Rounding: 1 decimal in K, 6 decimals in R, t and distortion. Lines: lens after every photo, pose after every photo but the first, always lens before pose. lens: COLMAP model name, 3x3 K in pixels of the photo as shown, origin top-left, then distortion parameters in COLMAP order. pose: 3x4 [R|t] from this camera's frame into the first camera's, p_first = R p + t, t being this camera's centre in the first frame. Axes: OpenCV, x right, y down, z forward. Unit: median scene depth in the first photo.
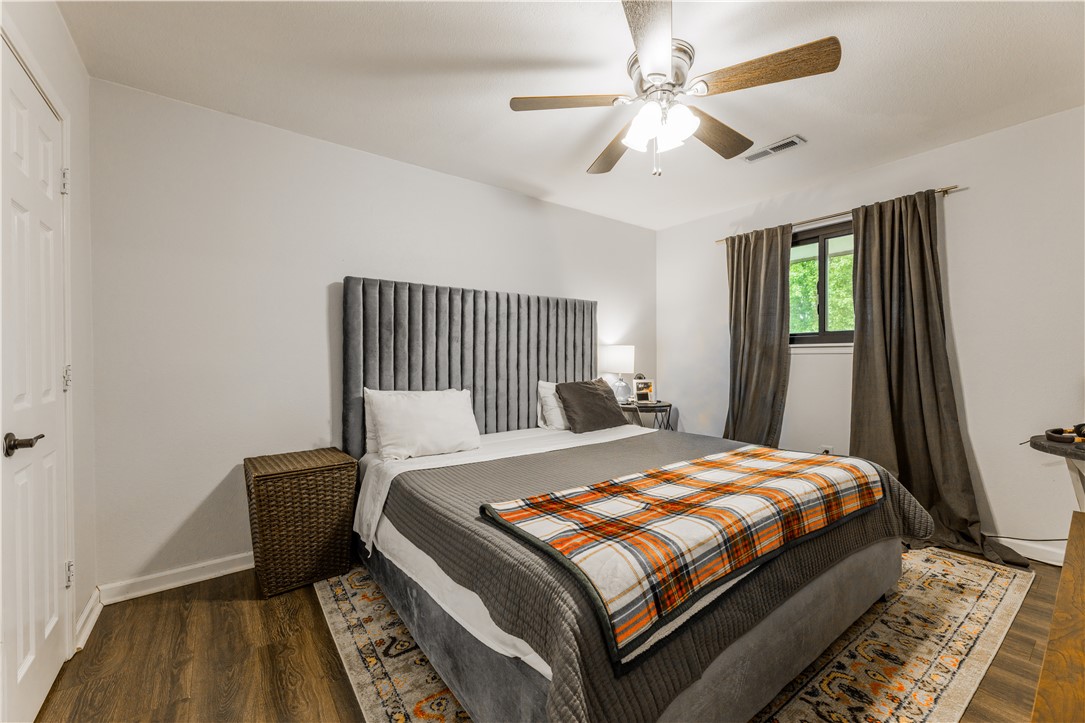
lens RADIAL K [[436.3, 0, 540.2], [0, 436.3, 359.8], [0, 0, 1]] dist [0.000809, 0.000172]
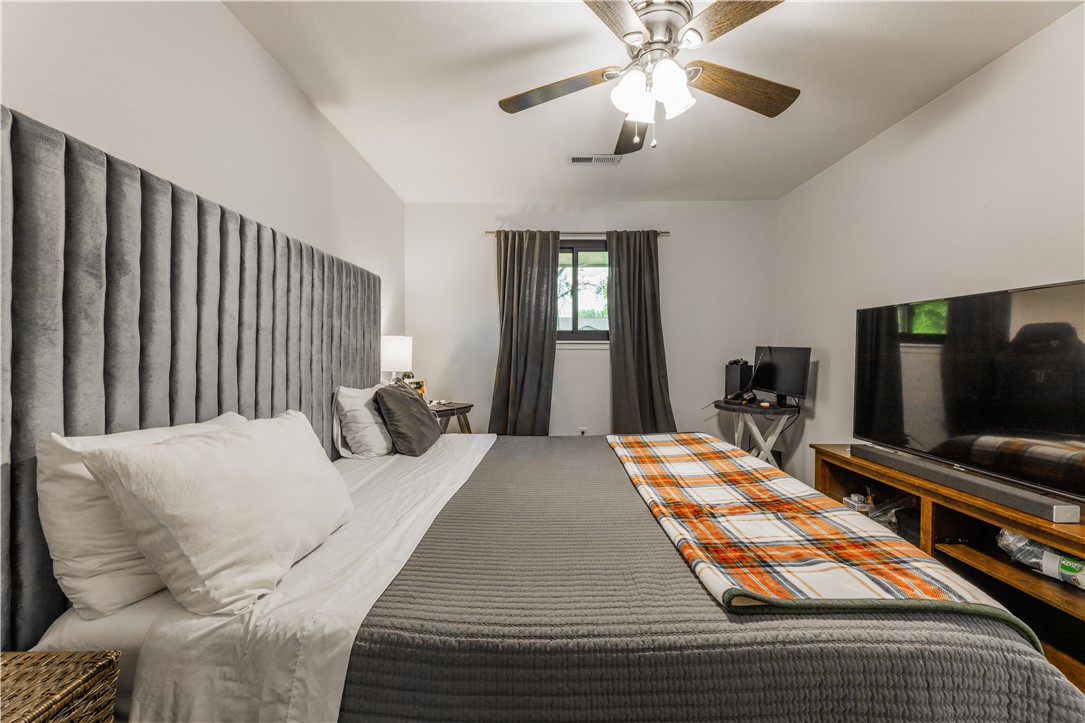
lens RADIAL K [[436.3, 0, 542.4], [0, 436.3, 359.4], [0, 0, 1]] dist [0.000809, 0.000172]
pose [[0.605840, -0.006863, 0.795557, -0.367310], [0.000586, 0.999966, 0.008180, 0.002898], [-0.795586, -0.004490, 0.605824, 0.405453]]
